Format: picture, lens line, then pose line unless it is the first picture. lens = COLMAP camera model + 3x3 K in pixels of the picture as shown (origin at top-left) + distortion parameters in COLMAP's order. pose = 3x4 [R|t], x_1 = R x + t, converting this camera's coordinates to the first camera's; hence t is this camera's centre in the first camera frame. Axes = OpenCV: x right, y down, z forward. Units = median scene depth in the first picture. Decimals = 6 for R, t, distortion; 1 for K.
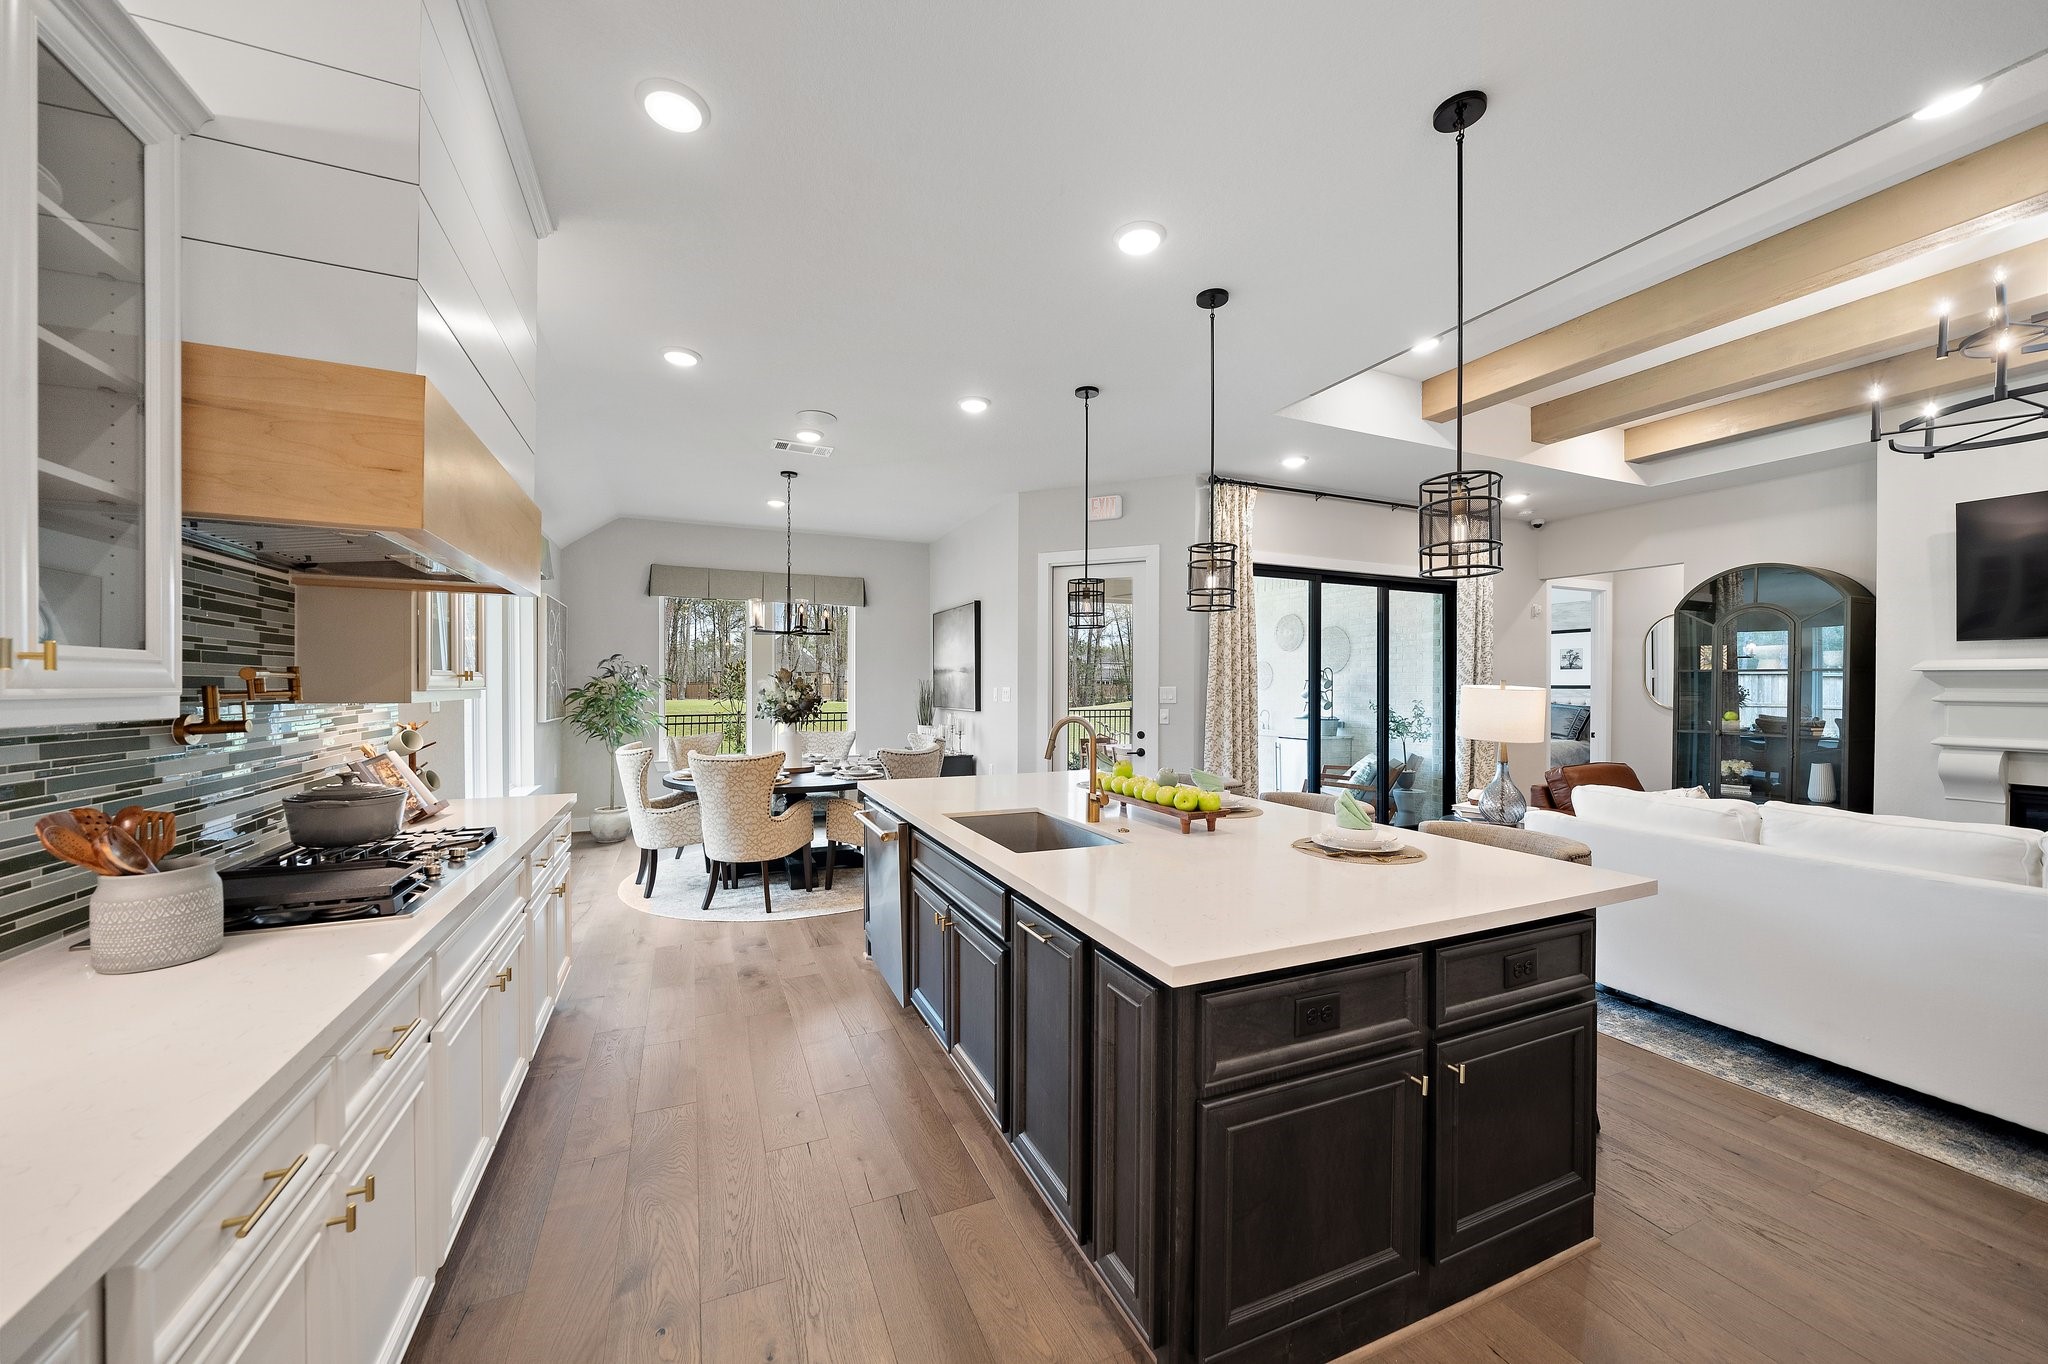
lens RADIAL K [[741.2, 0, 1012.1], [0, 741.2, 688.9], [0, 0, 1]] dist [-0.005162, 0.000257]
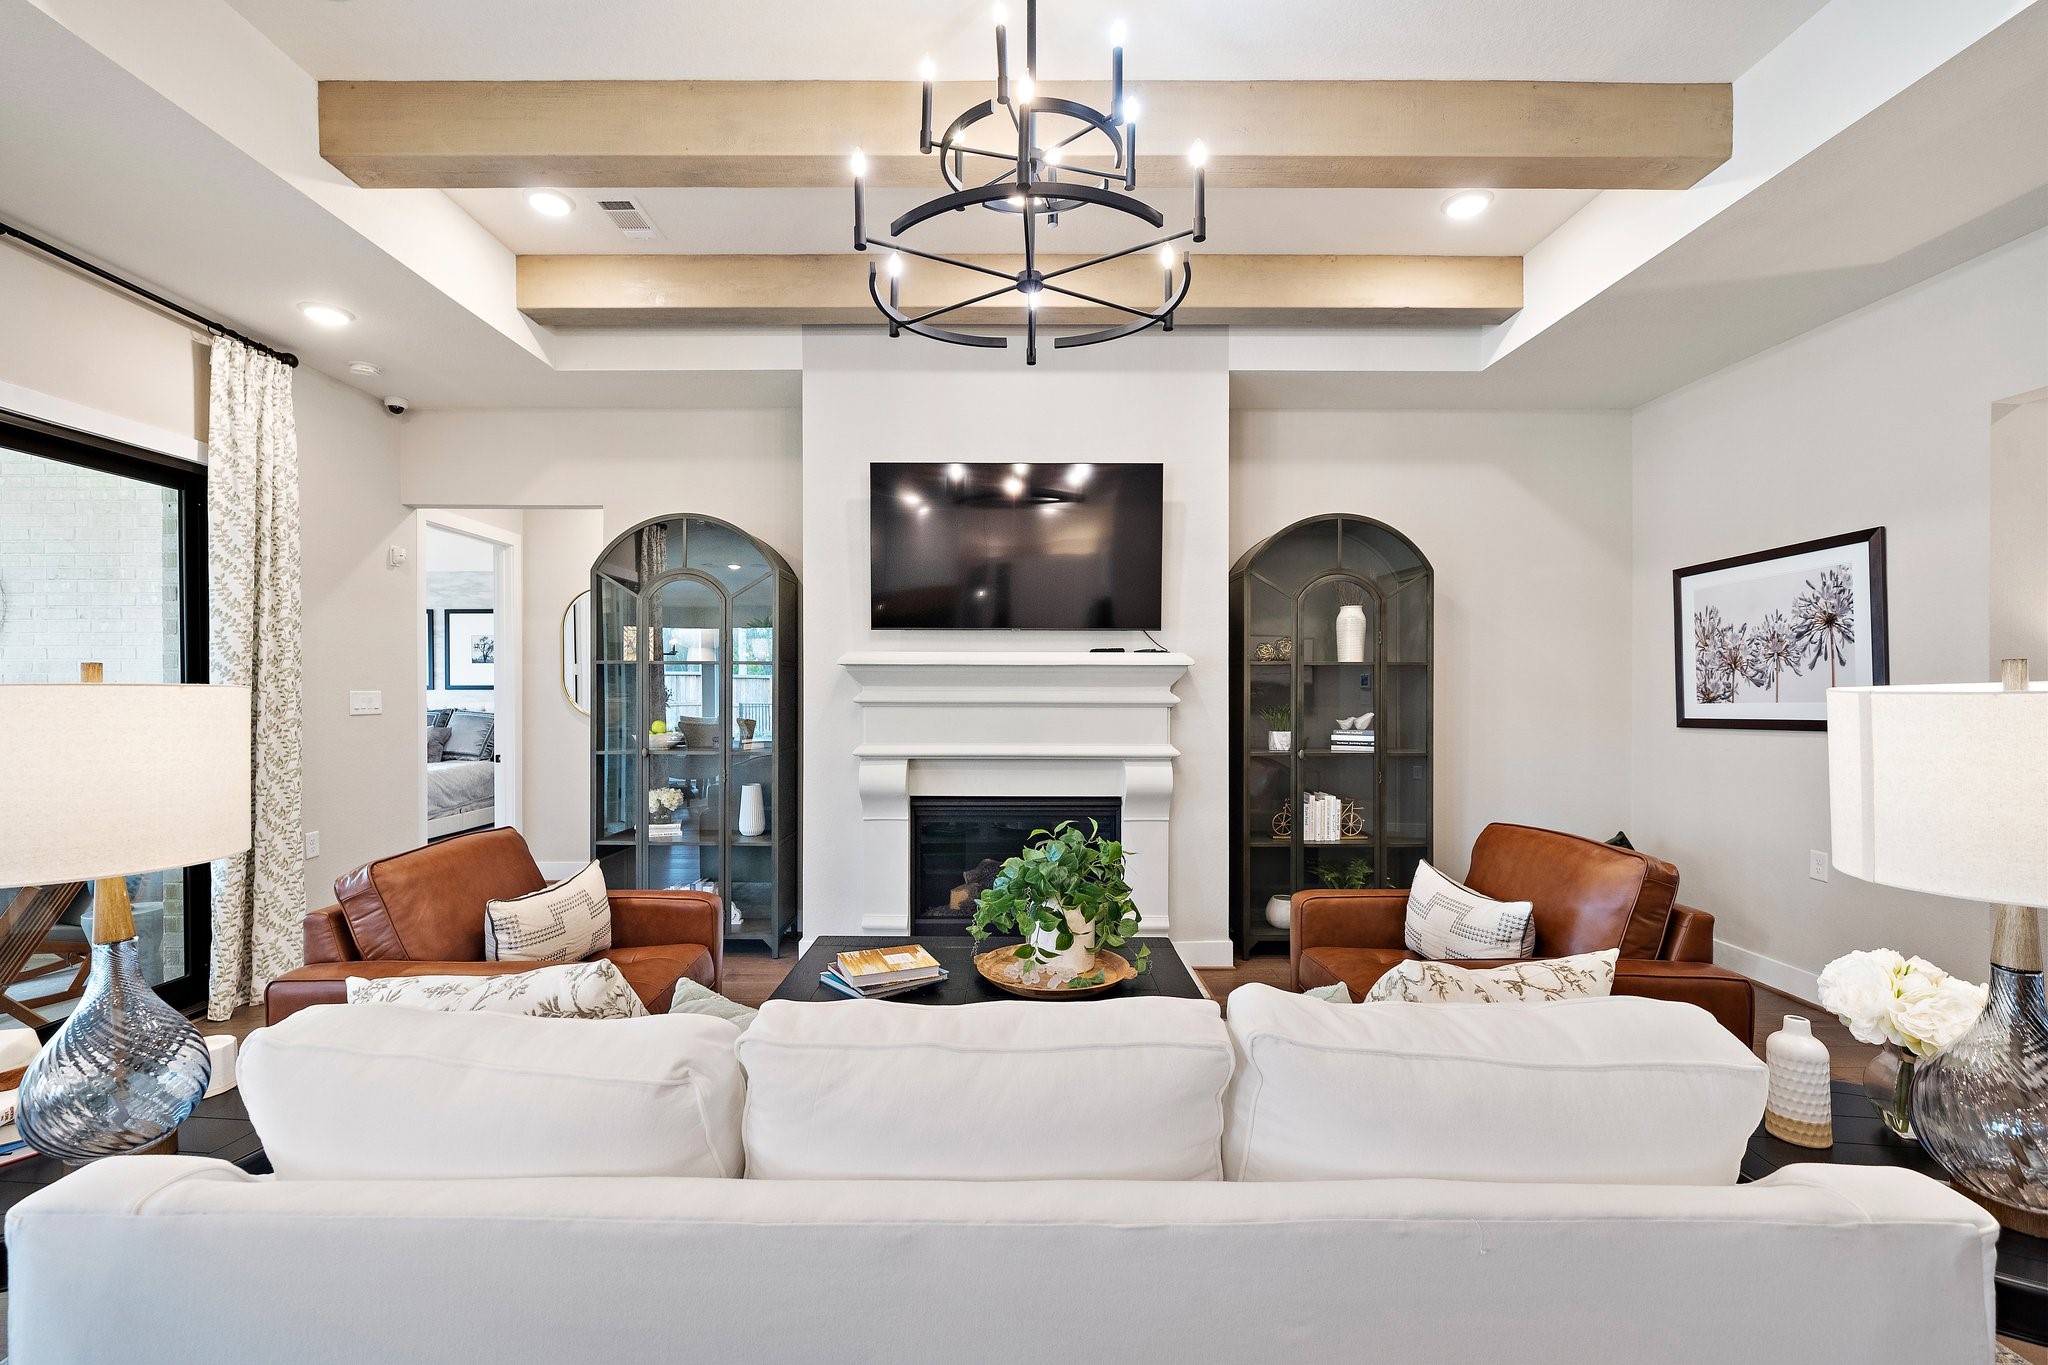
lens RADIAL K [[862.4, 0, 1010.3], [0, 862.4, 690.2], [0, 0, 1]] dist [-0.000333, -0.000554]
pose [[0.395947, -0.007903, 0.918239, 0.348386], [0.007953, 0.999955, 0.005177, -0.000016], [-0.918239, 0.005253, 0.395992, 0.362567]]
